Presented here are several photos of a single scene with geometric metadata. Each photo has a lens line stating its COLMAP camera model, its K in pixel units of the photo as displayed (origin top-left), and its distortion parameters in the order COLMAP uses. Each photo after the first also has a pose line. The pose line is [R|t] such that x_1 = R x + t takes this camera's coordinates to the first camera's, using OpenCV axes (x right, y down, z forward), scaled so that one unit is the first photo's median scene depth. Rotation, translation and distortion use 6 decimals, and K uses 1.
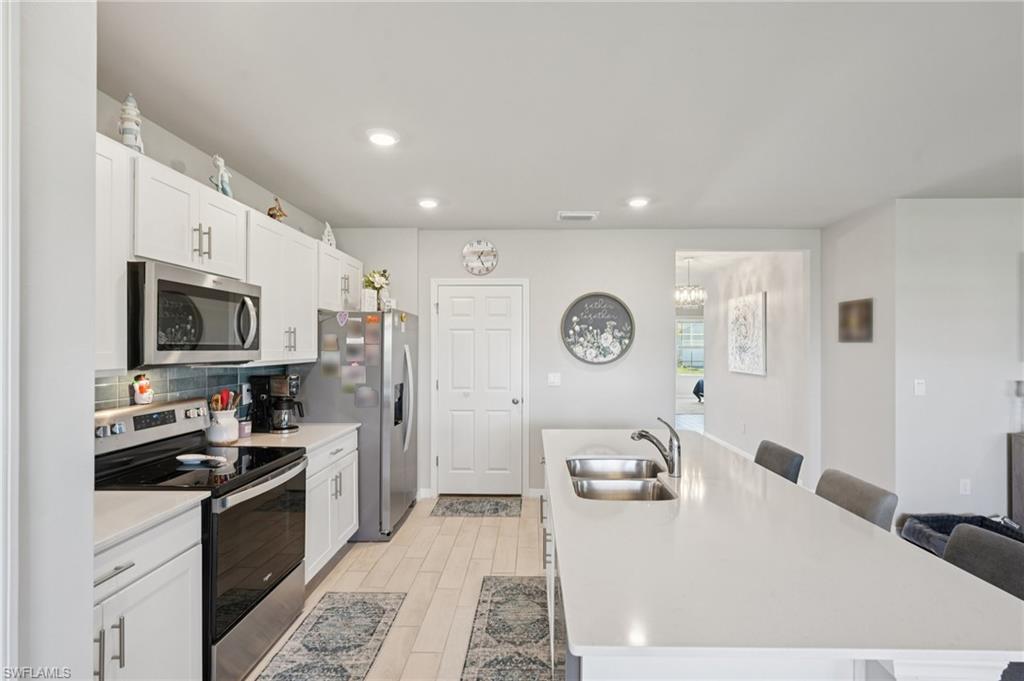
lens RADIAL K [[471.6, 0, 518.4], [0, 471.6, 344.3], [0, 0, 1]] dist [0.000935, 0.000036]
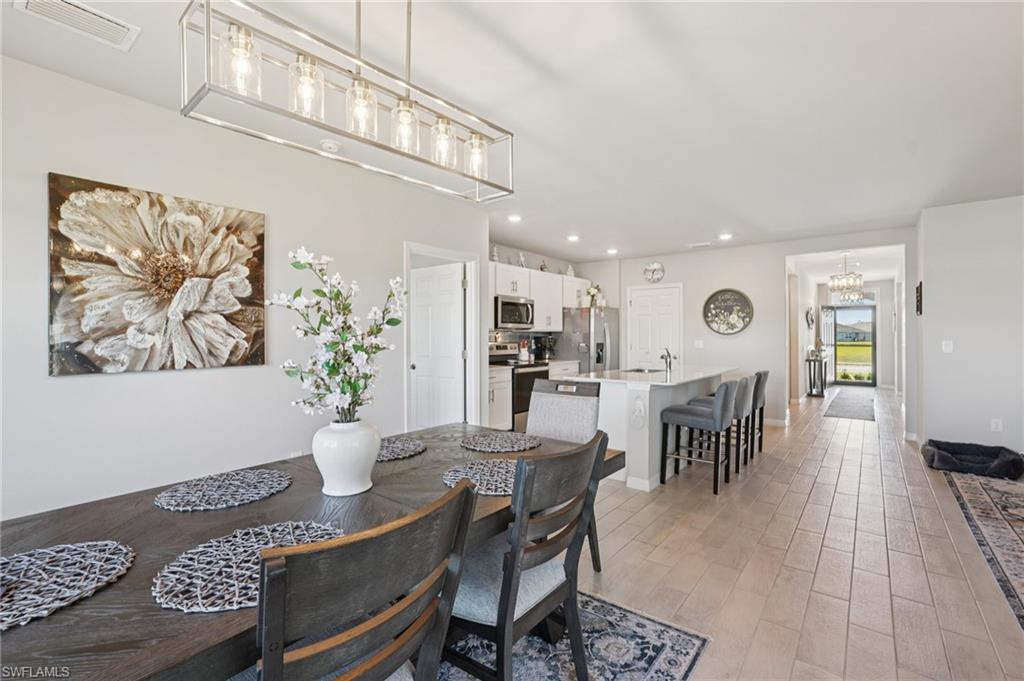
lens RADIAL K [[450.7, 0, 512.4], [0, 450.7, 336.6], [0, 0, 1]] dist [-0.000868, 0.000035]
pose [[0.787806, -0.000901, -0.615923, 0.695326], [0.003441, 0.999990, 0.002937, 0.055366], [0.615914, -0.004433, 0.787801, -0.806572]]
